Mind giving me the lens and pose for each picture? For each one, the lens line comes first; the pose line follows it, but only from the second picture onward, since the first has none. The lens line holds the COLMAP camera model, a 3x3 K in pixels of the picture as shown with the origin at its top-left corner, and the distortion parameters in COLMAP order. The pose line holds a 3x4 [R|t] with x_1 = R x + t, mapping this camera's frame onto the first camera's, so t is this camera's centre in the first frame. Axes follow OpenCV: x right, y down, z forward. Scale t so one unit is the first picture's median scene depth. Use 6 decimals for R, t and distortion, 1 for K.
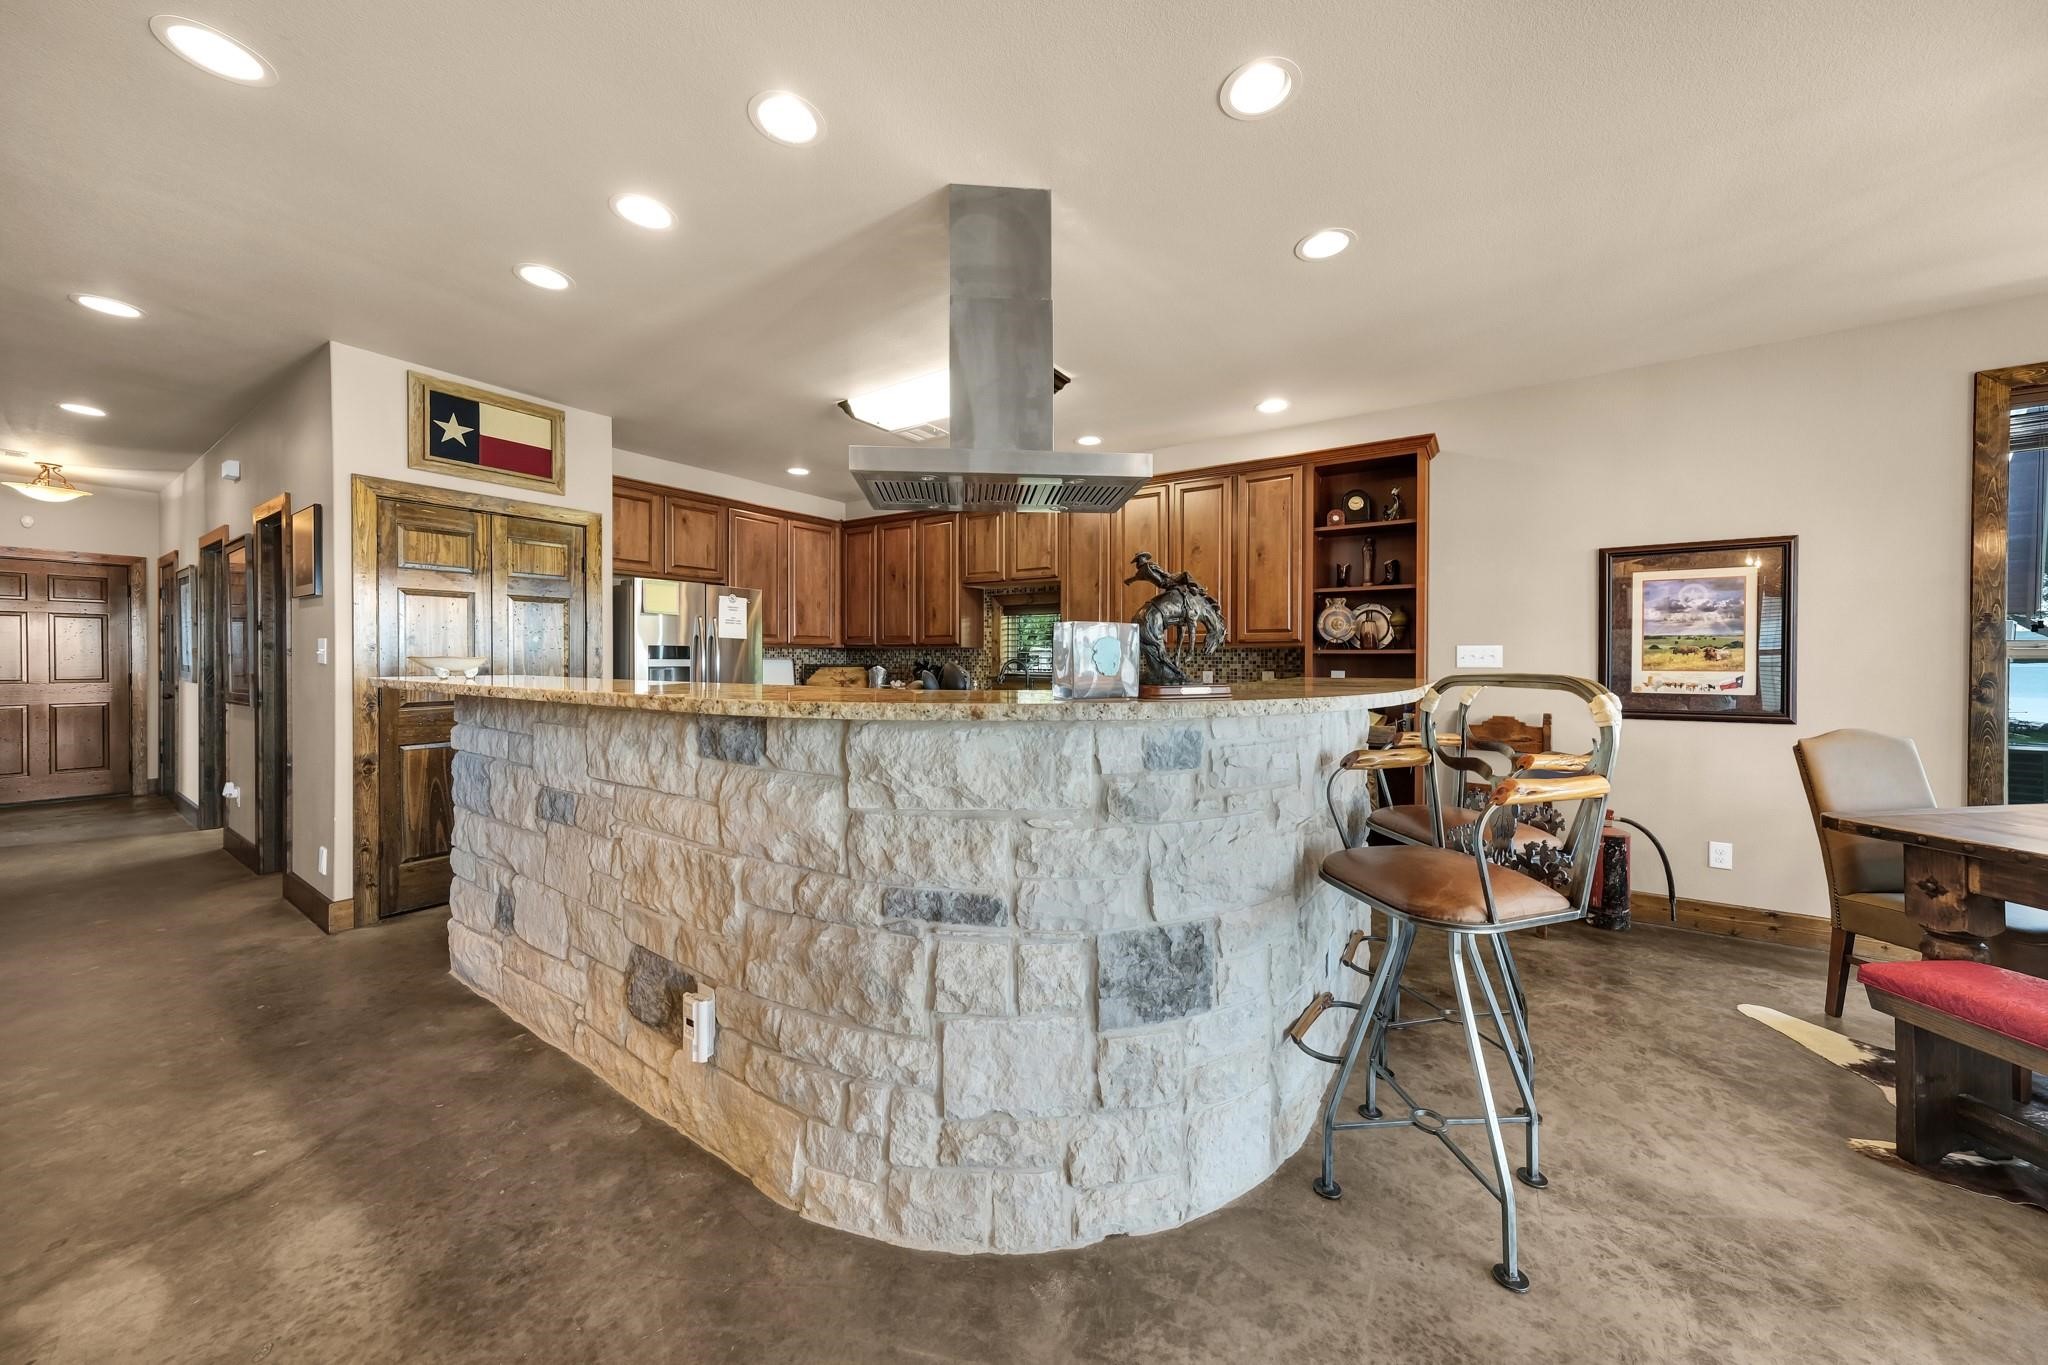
lens RADIAL K [[721.9, 0, 1035.2], [0, 721.9, 663.4], [0, 0, 1]] dist [-0.002377, 0.003356]
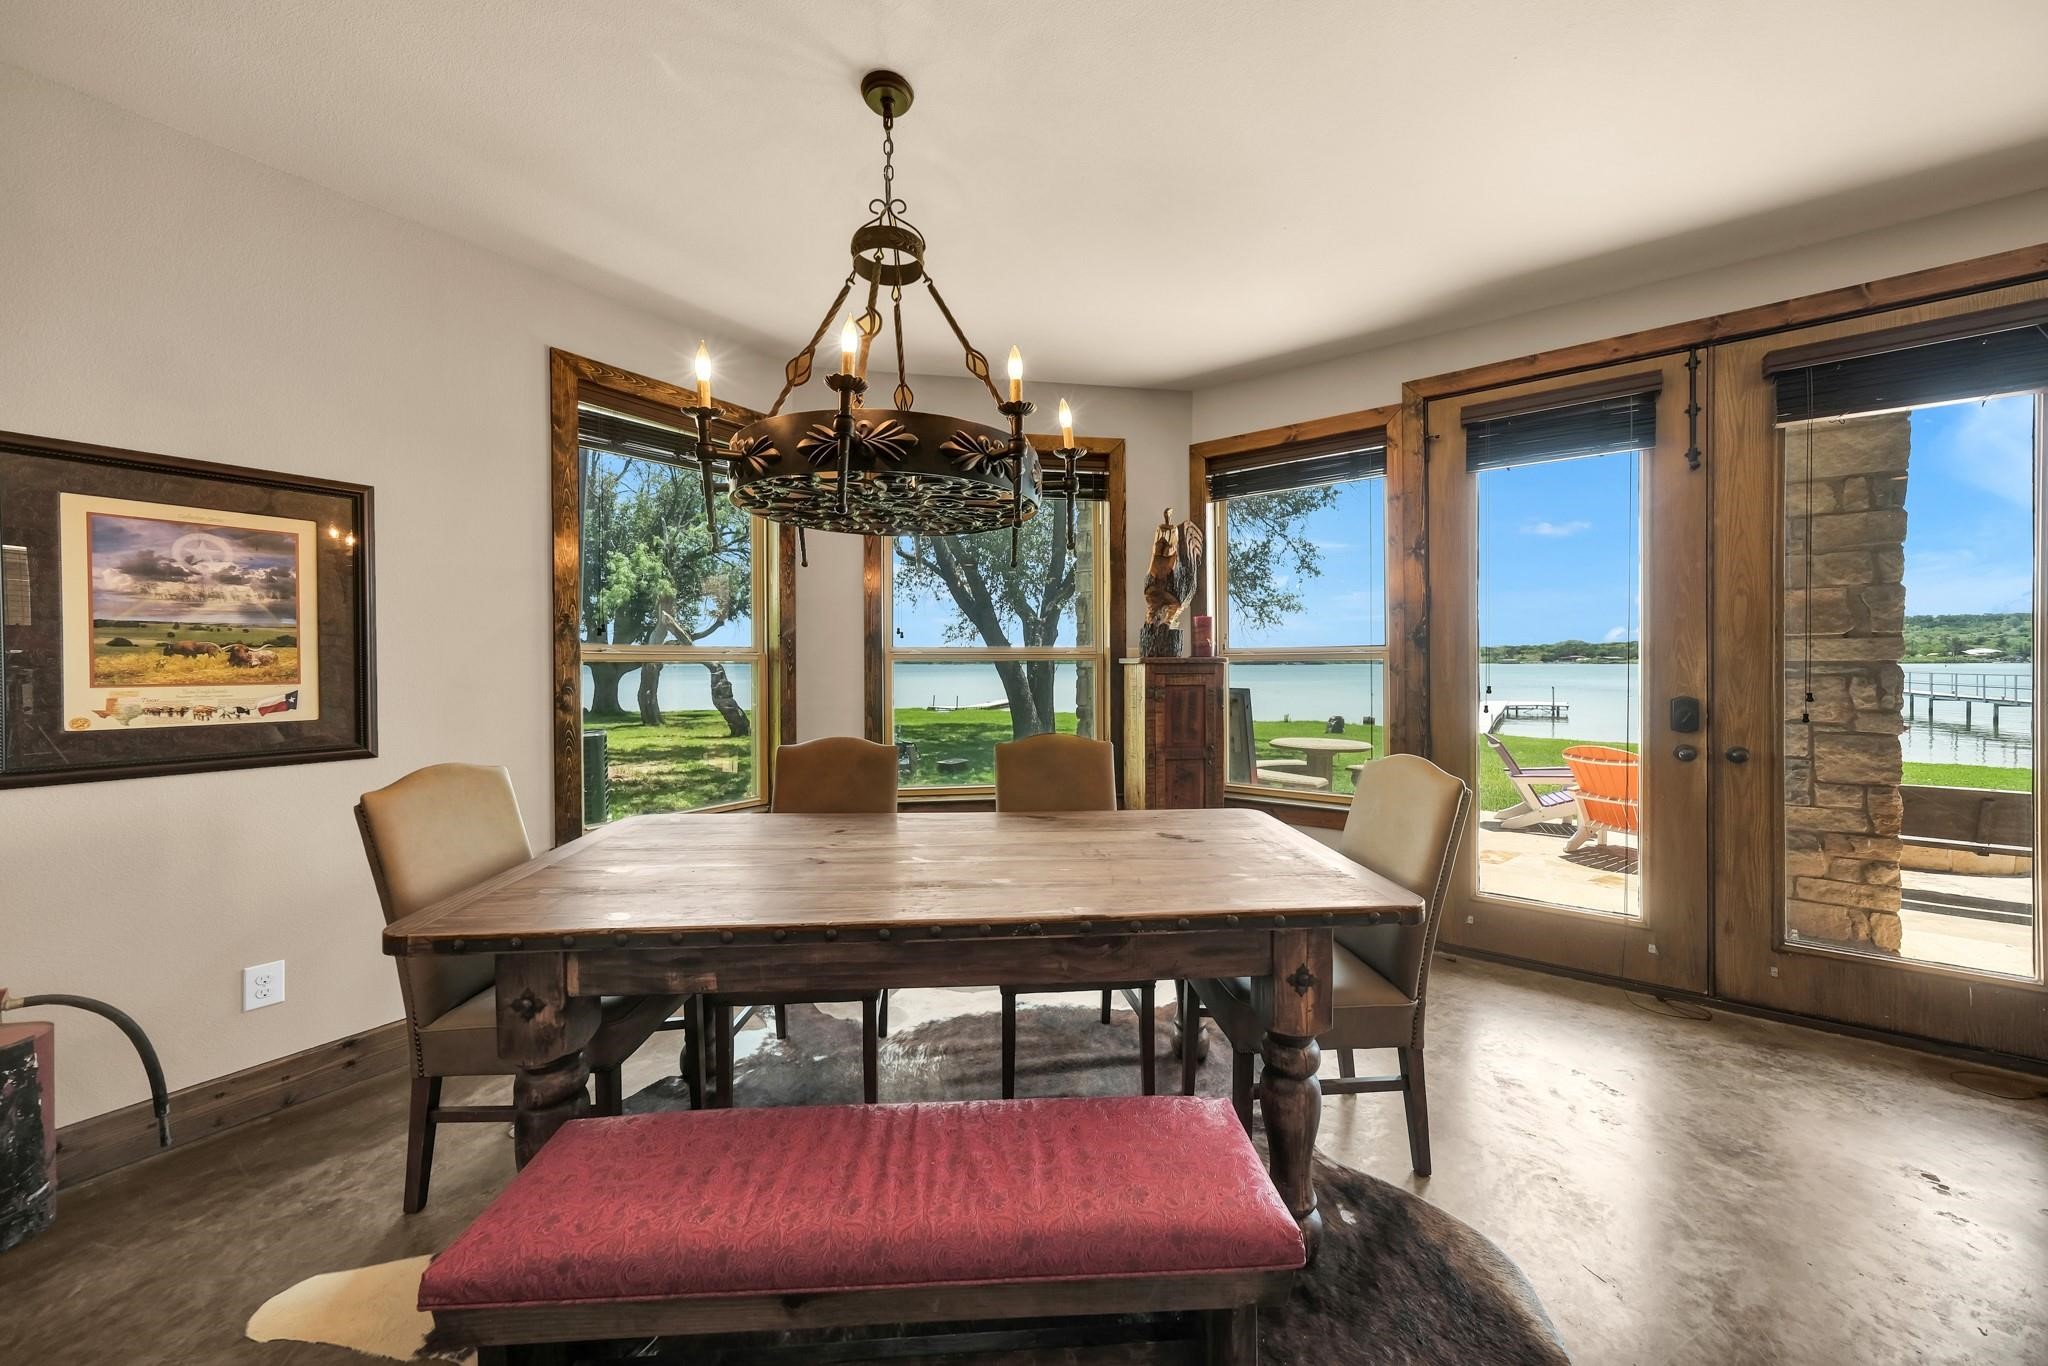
lens RADIAL K [[721.9, 0, 1035.5], [0, 721.9, 668.7], [0, 0, 1]] dist [-0.002377, 0.003356]
pose [[0.061398, -0.012601, 0.998034, 0.379400], [0.010056, 0.999877, 0.012006, -0.003196], [-0.998063, 0.009299, 0.061517, 0.307056]]
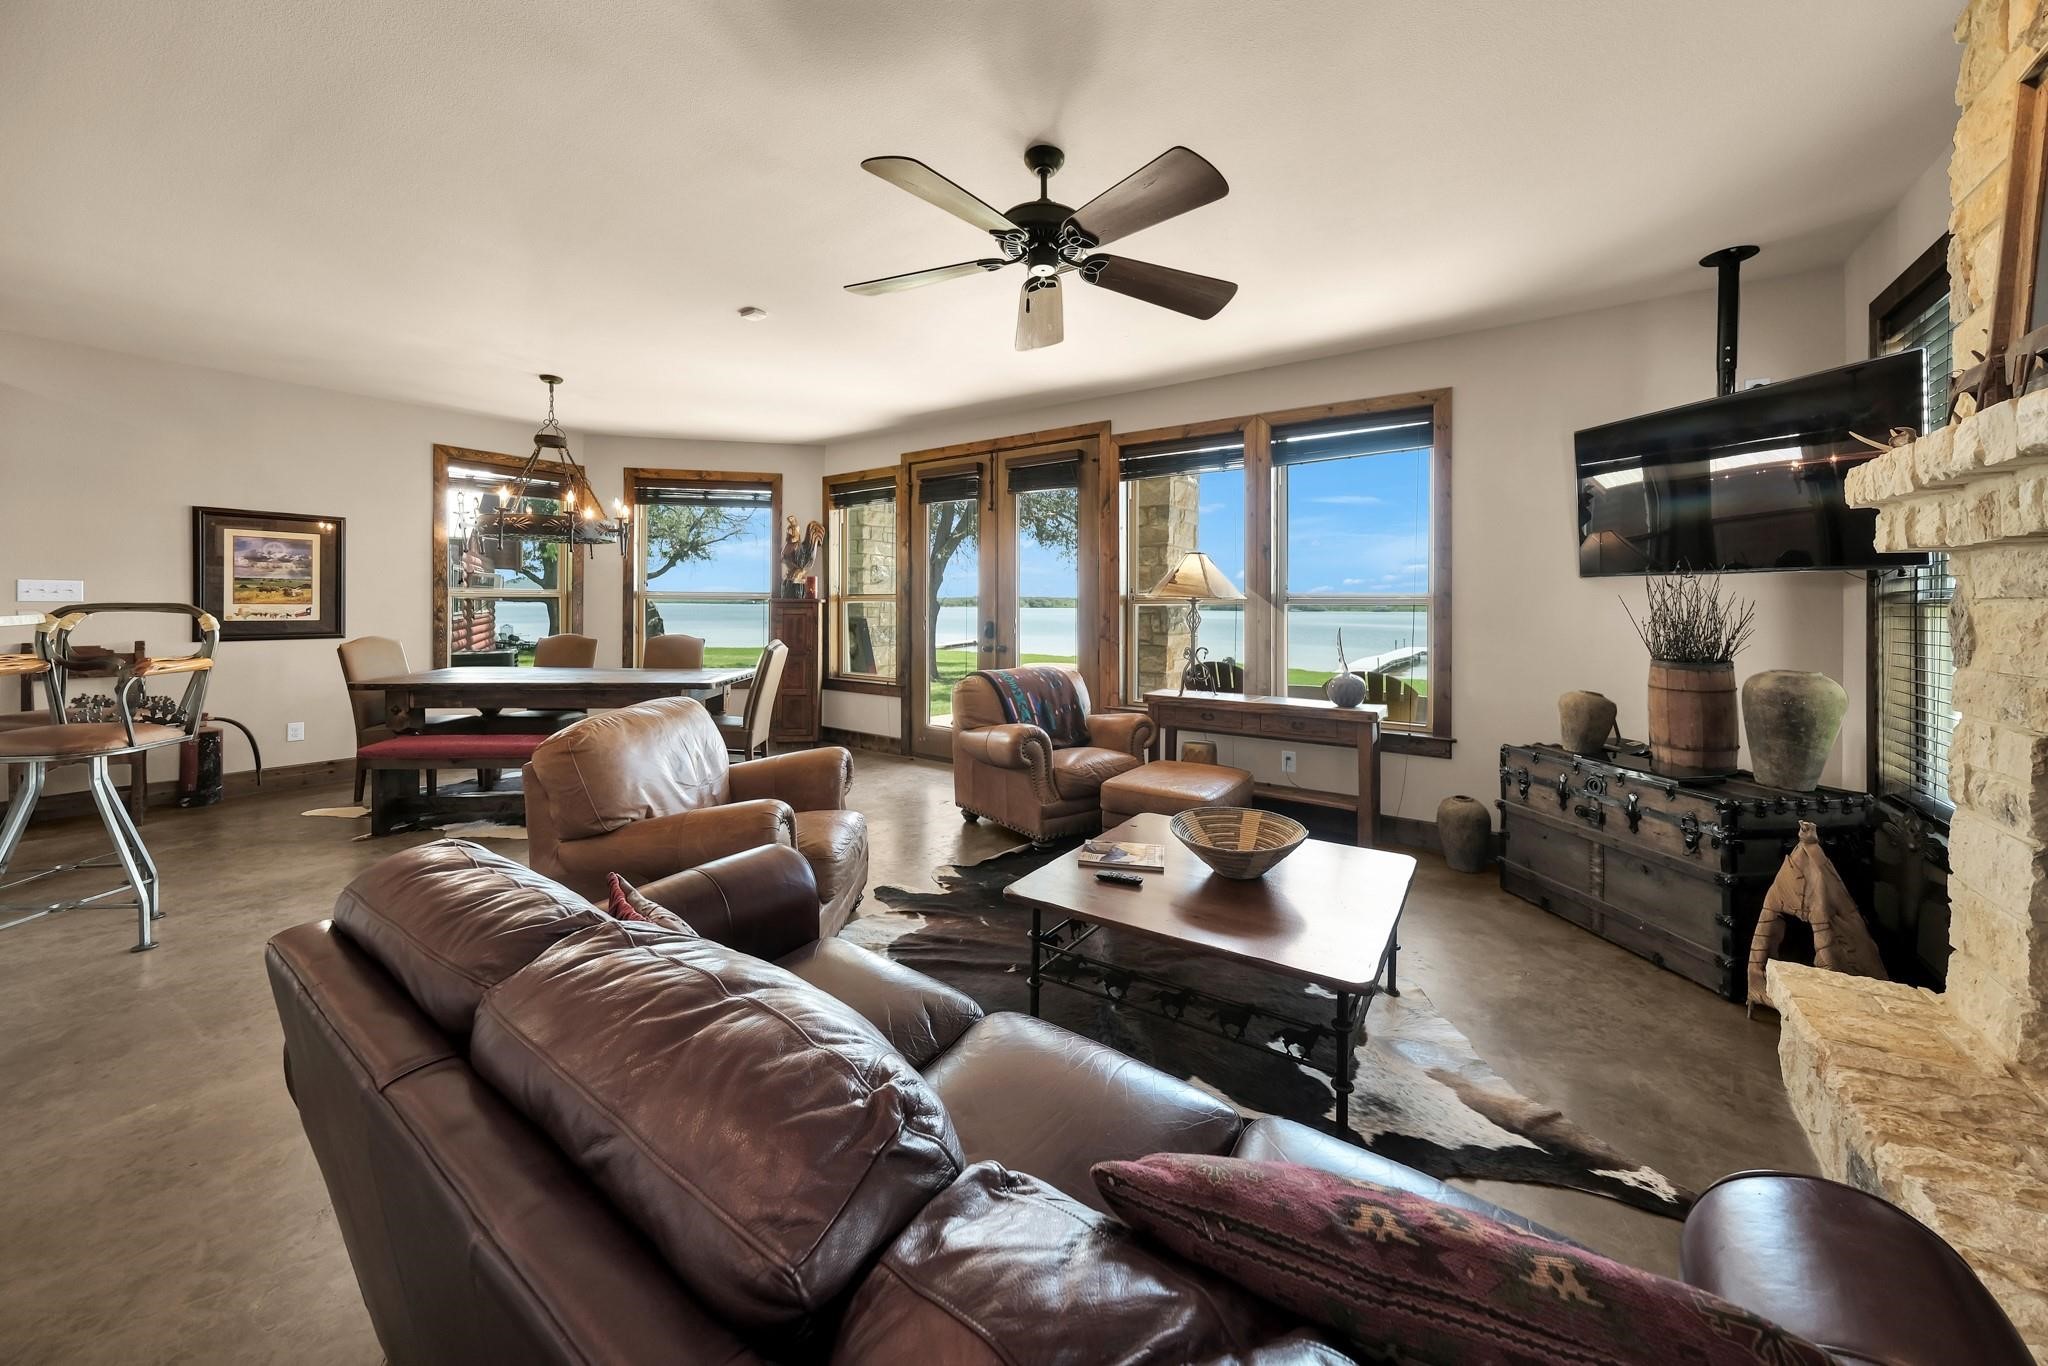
lens RADIAL K [[721.9, 0, 1021.7], [0, 721.9, 609.9], [0, 0, 1]] dist [-0.002377, 0.003356]
pose [[0.047426, -0.009655, 0.998828, -0.423953], [-0.003363, 0.999946, 0.009826, 0.003038], [-0.998869, -0.003825, 0.047391, -0.517592]]
